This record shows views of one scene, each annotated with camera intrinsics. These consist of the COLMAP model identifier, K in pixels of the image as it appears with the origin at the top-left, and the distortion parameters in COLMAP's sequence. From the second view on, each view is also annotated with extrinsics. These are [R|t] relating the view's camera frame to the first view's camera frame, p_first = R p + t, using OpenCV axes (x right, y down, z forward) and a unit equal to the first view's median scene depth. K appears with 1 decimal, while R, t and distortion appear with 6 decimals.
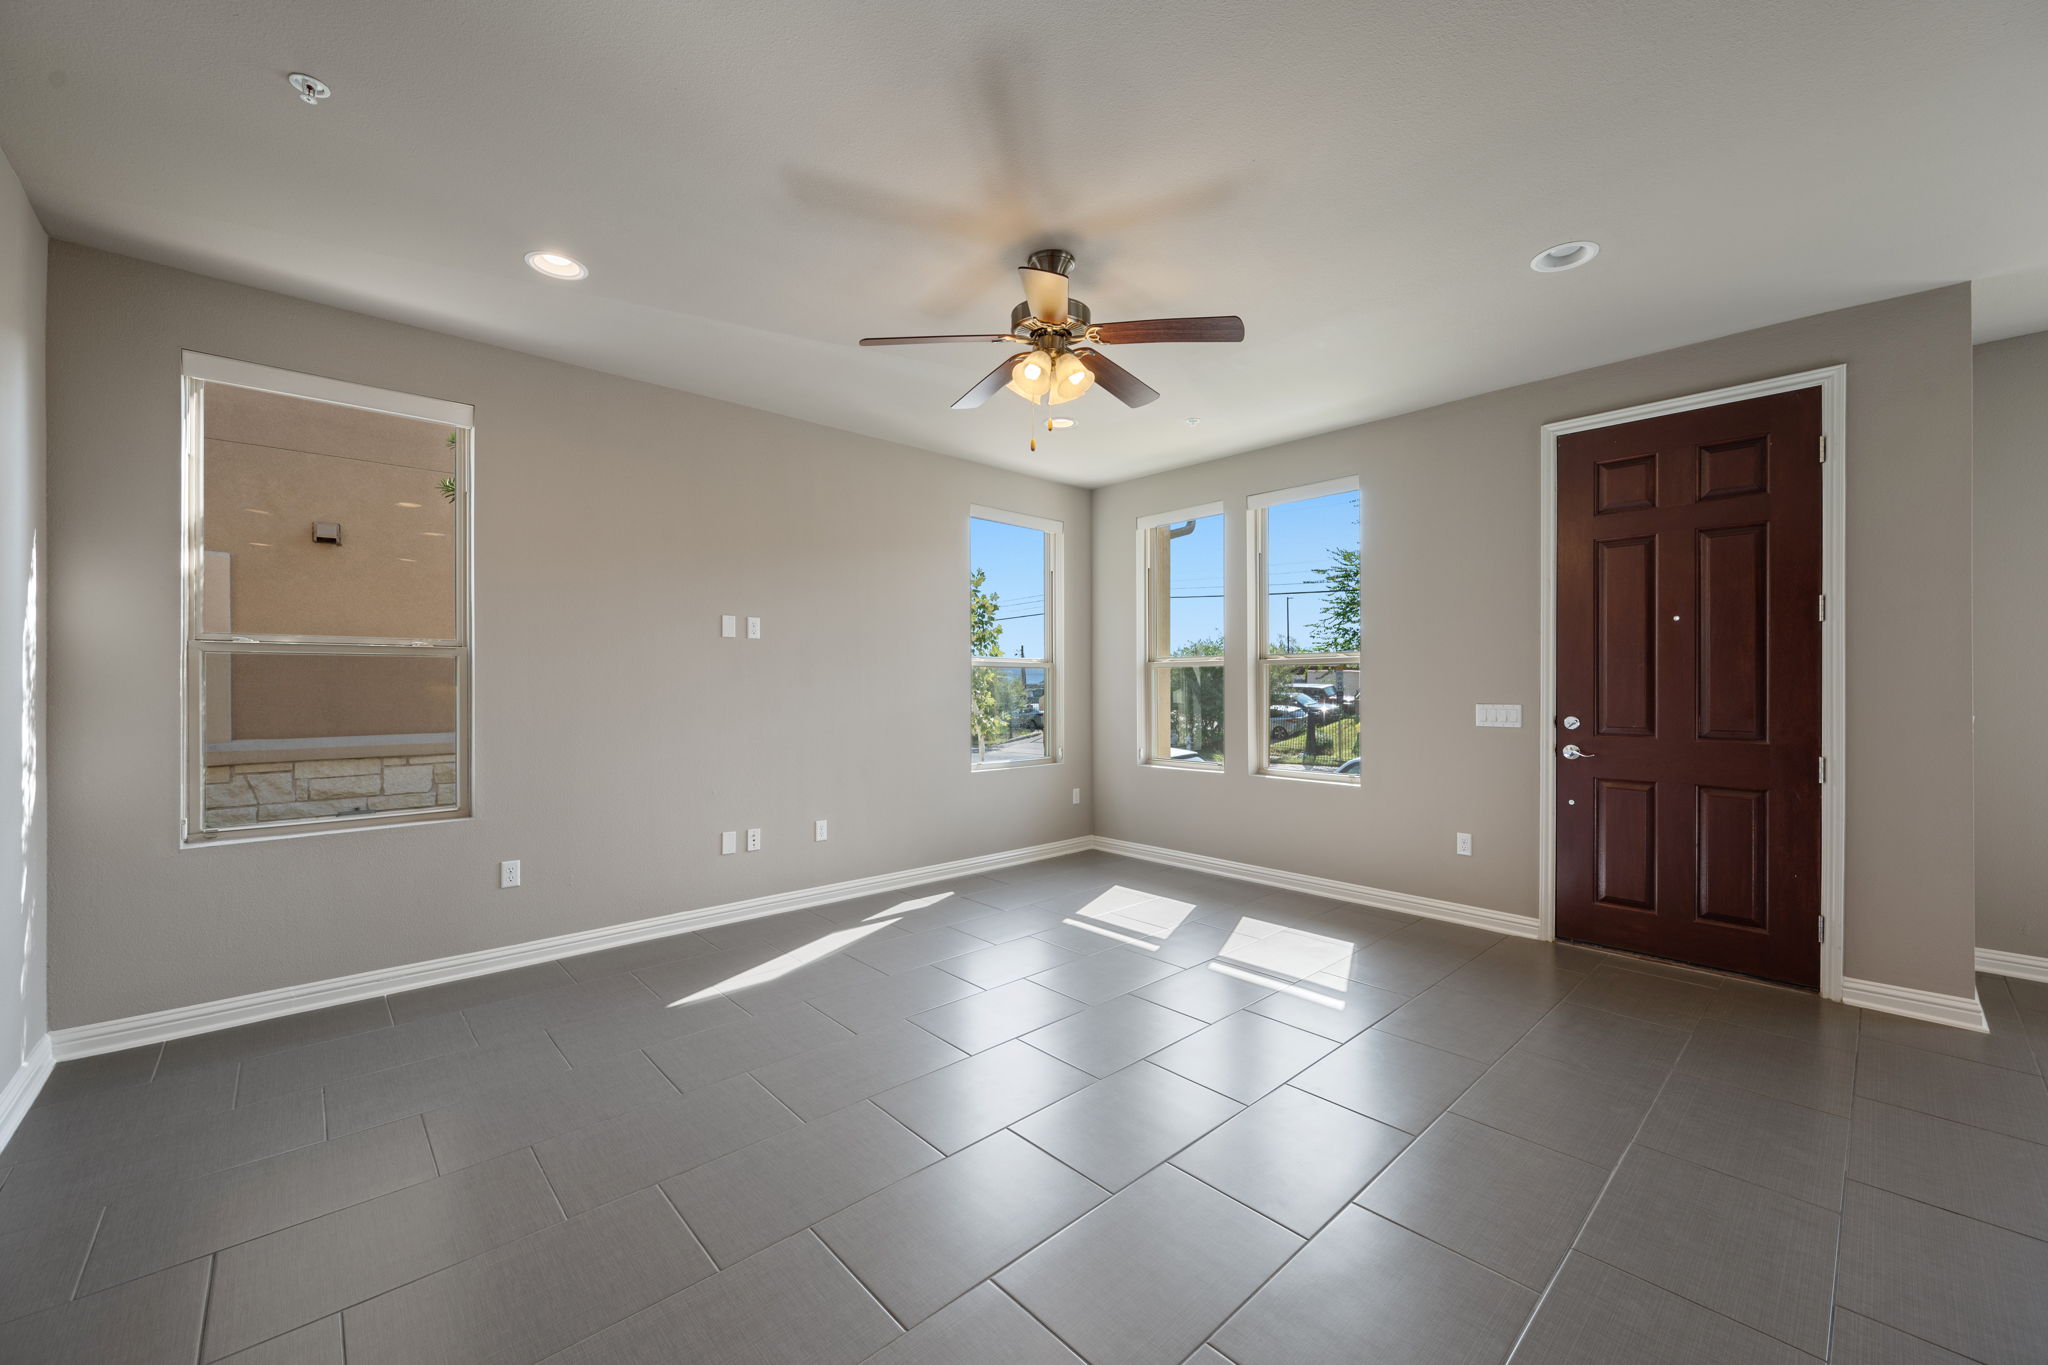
lens RADIAL K [[793.9, 0, 1028.4], [0, 793.9, 684.4], [0, 0, 1]] dist [0.000095, -0.000497]
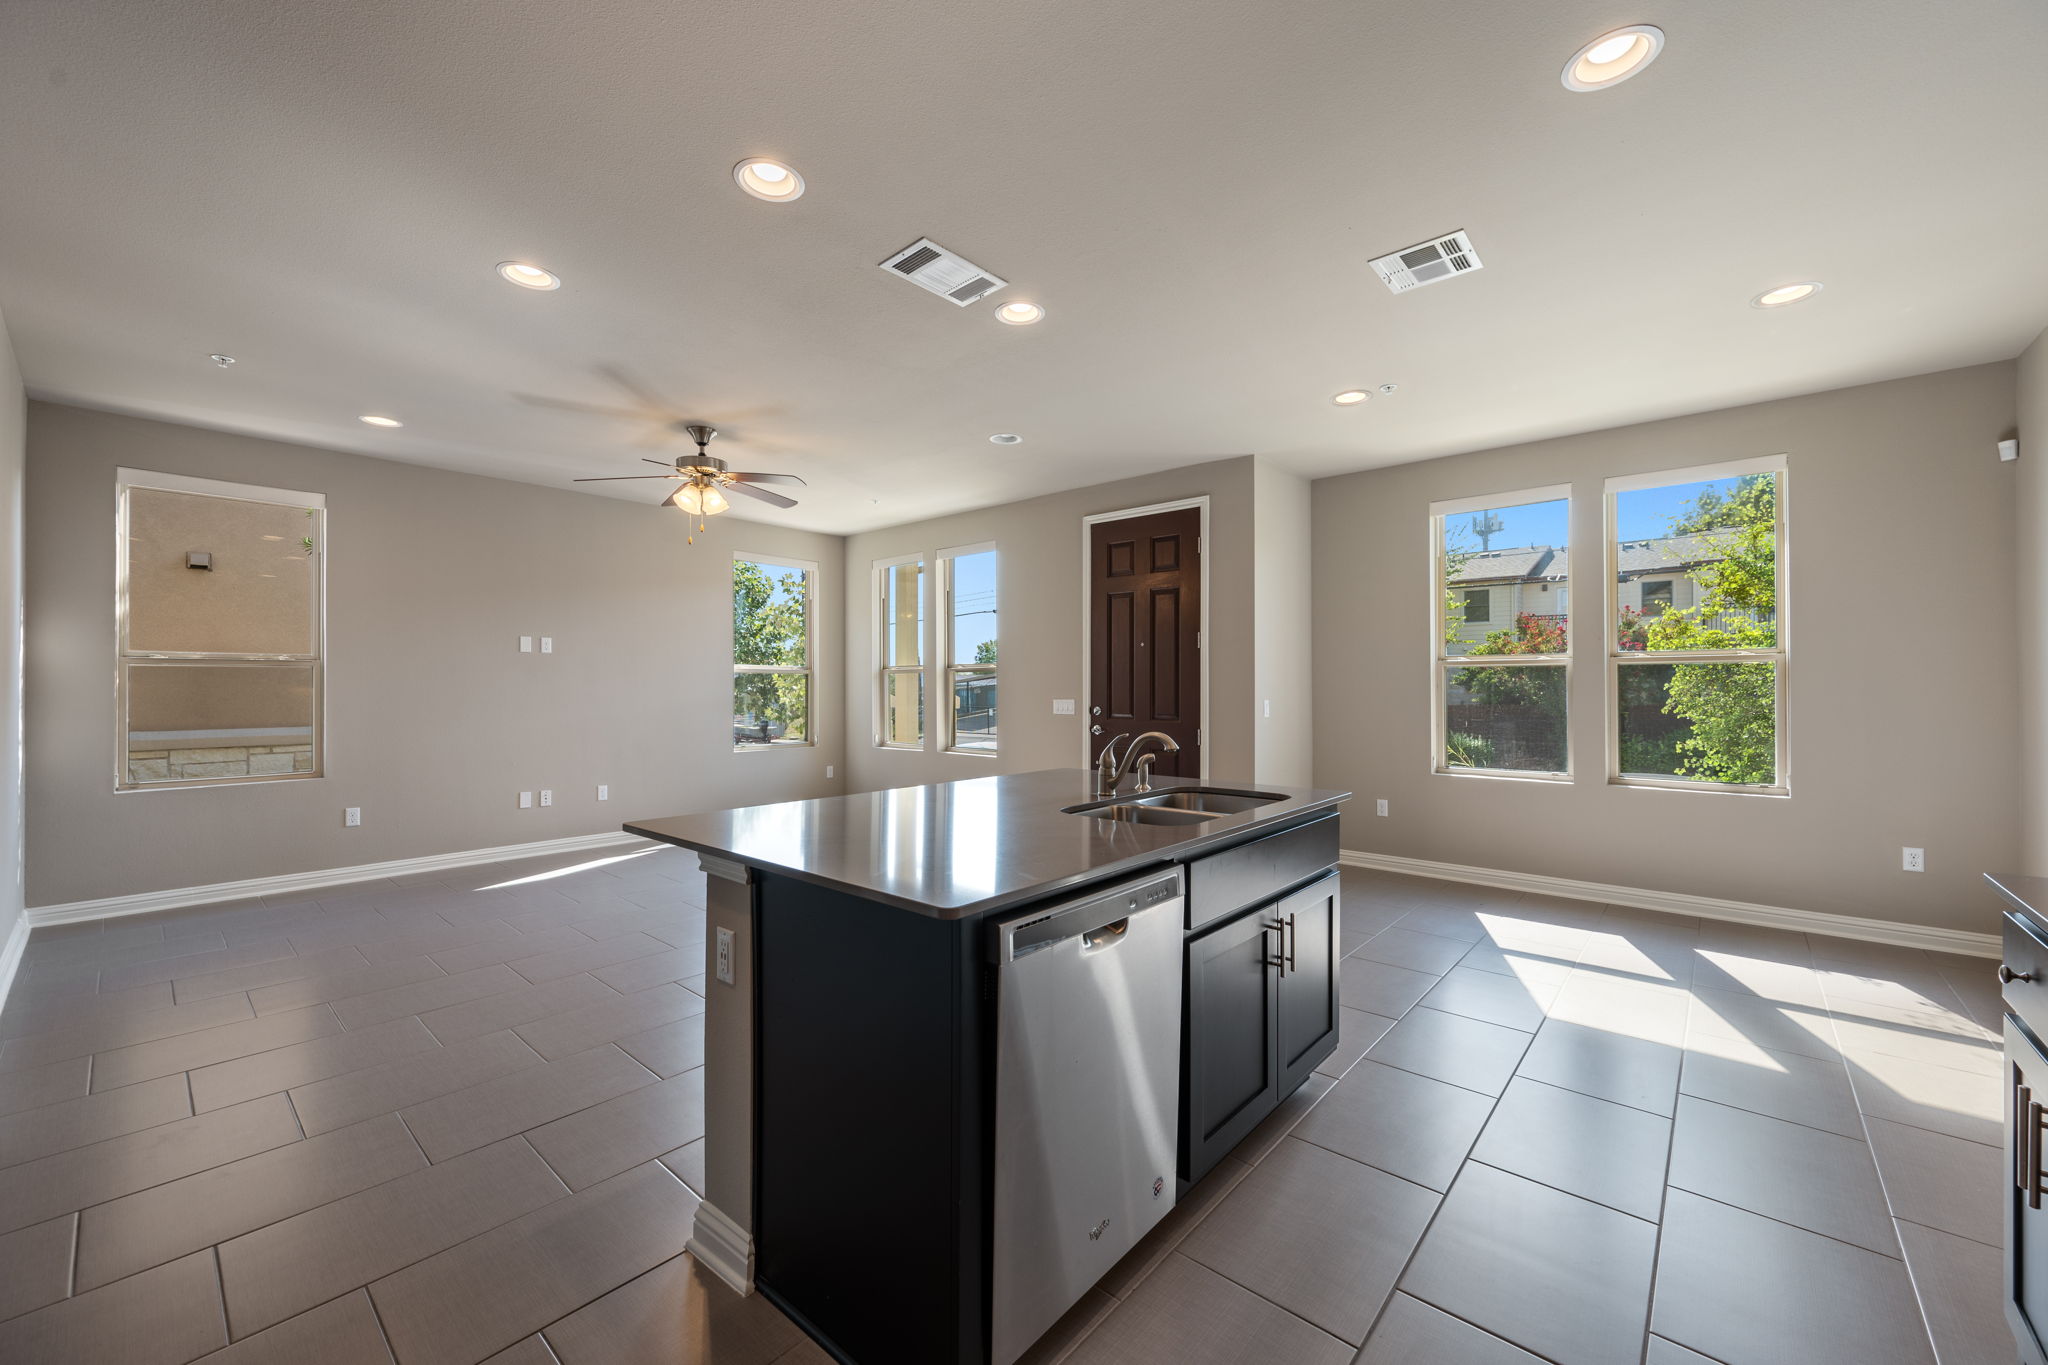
lens RADIAL K [[795.4, 0, 1026.3], [0, 795.4, 682.6], [0, 0, 1]] dist [-0.000883, 0.000235]
pose [[0.994873, 0.000164, 0.101128, 0.387891], [0.000319, 0.999989, -0.004759, 0.001006], [-0.101128, 0.004767, 0.994862, -0.520064]]
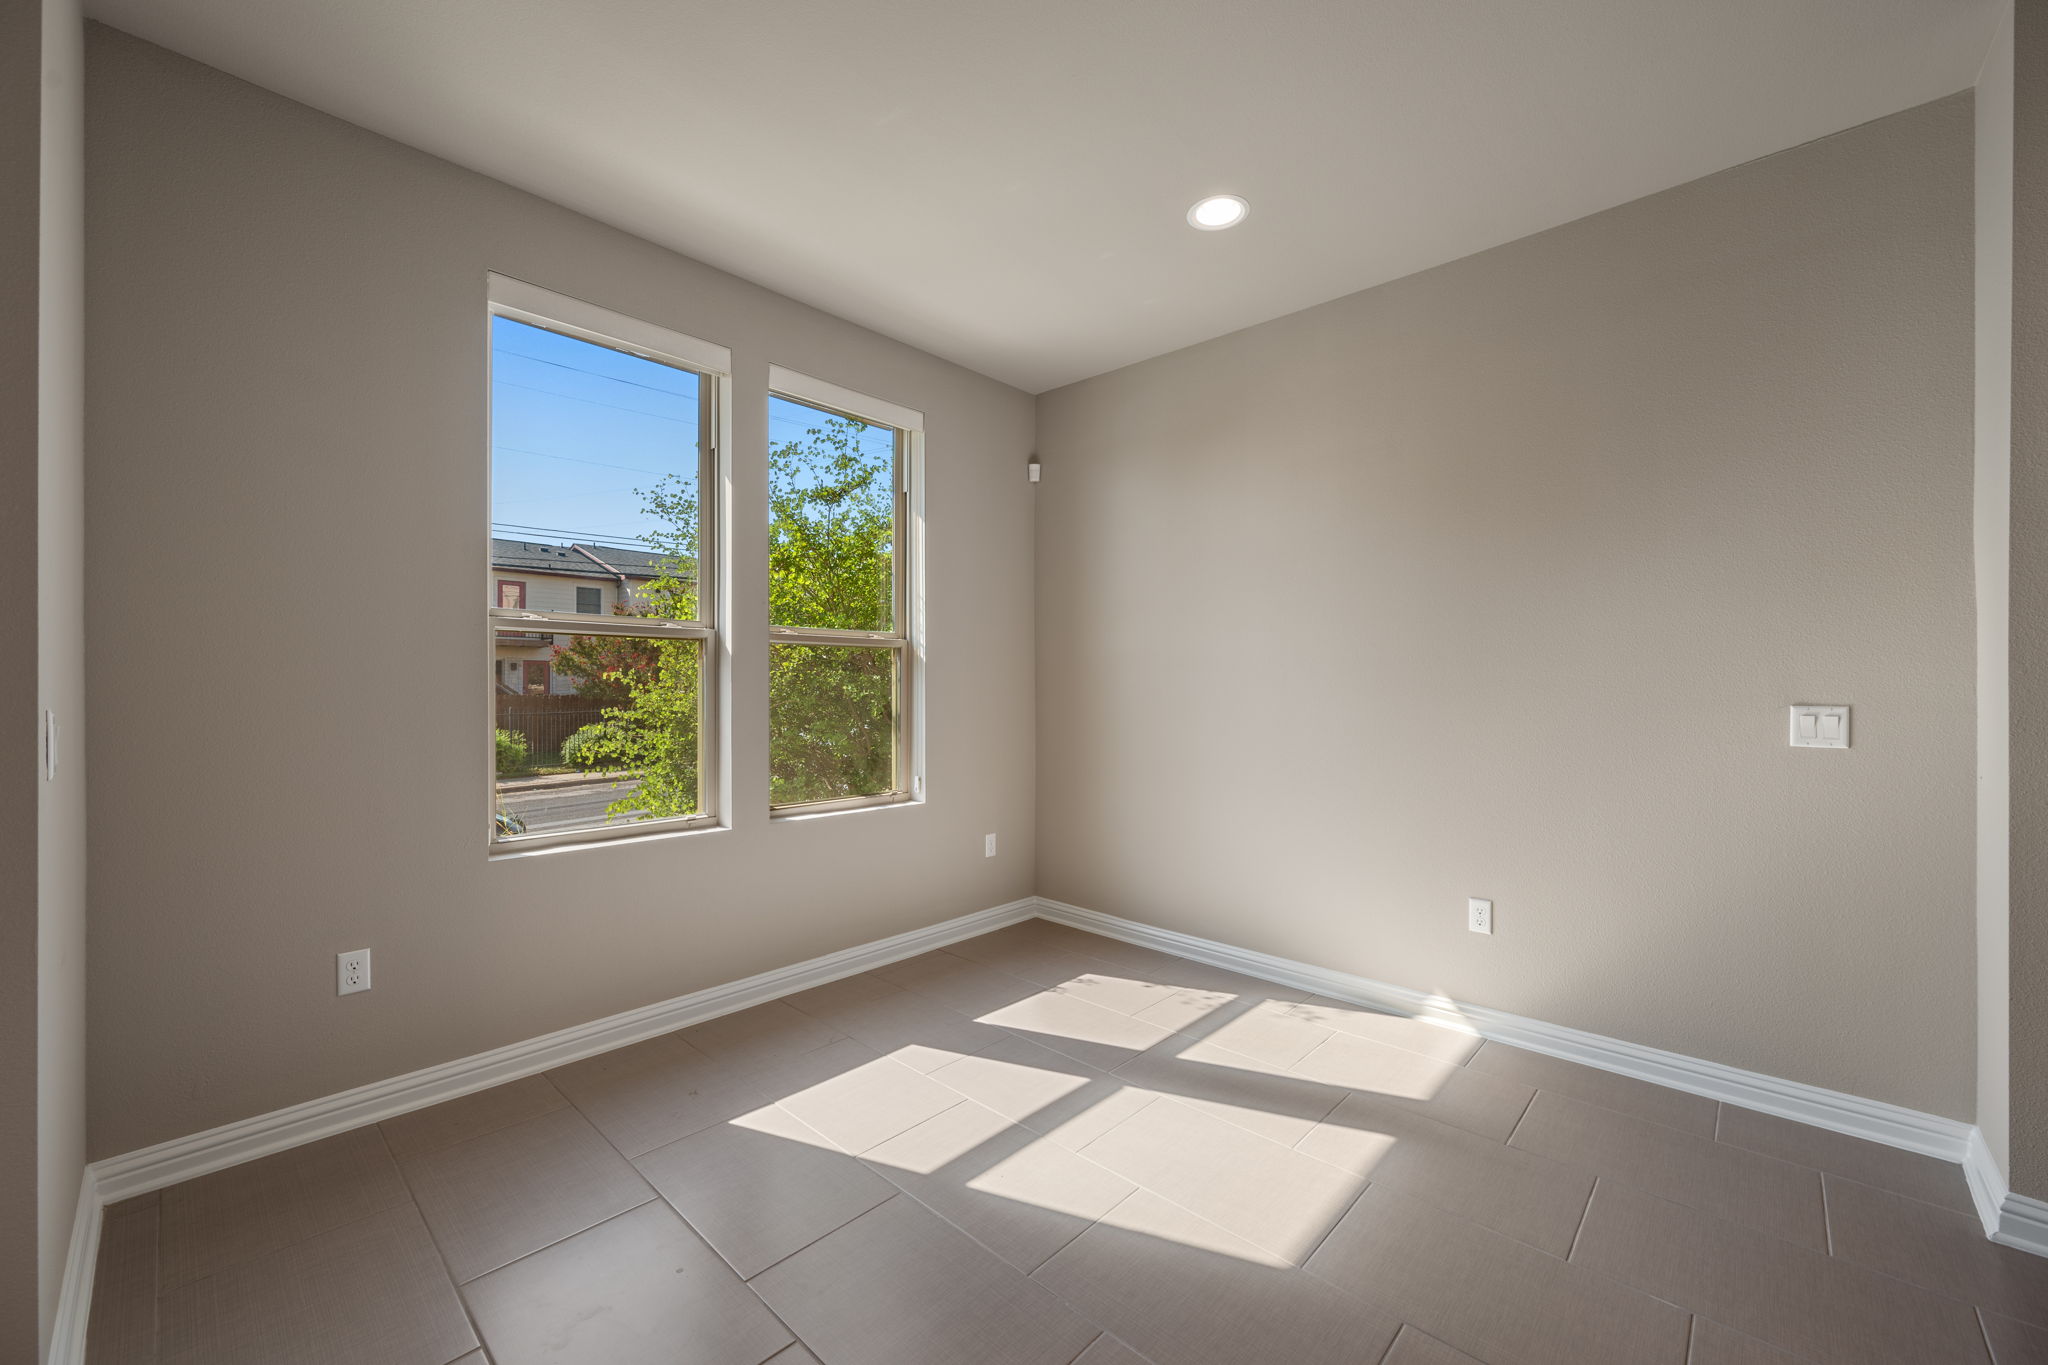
lens RADIAL K [[785.0, 0, 1022.4], [0, 785.0, 705.2], [0, 0, 1]] dist [0.000894, 0.000191]
pose [[-0.078475, -0.017307, 0.996766, 0.576658], [-0.012766, 0.999785, 0.016354, 0.019033], [-0.996834, -0.011442, -0.078679, 0.398283]]
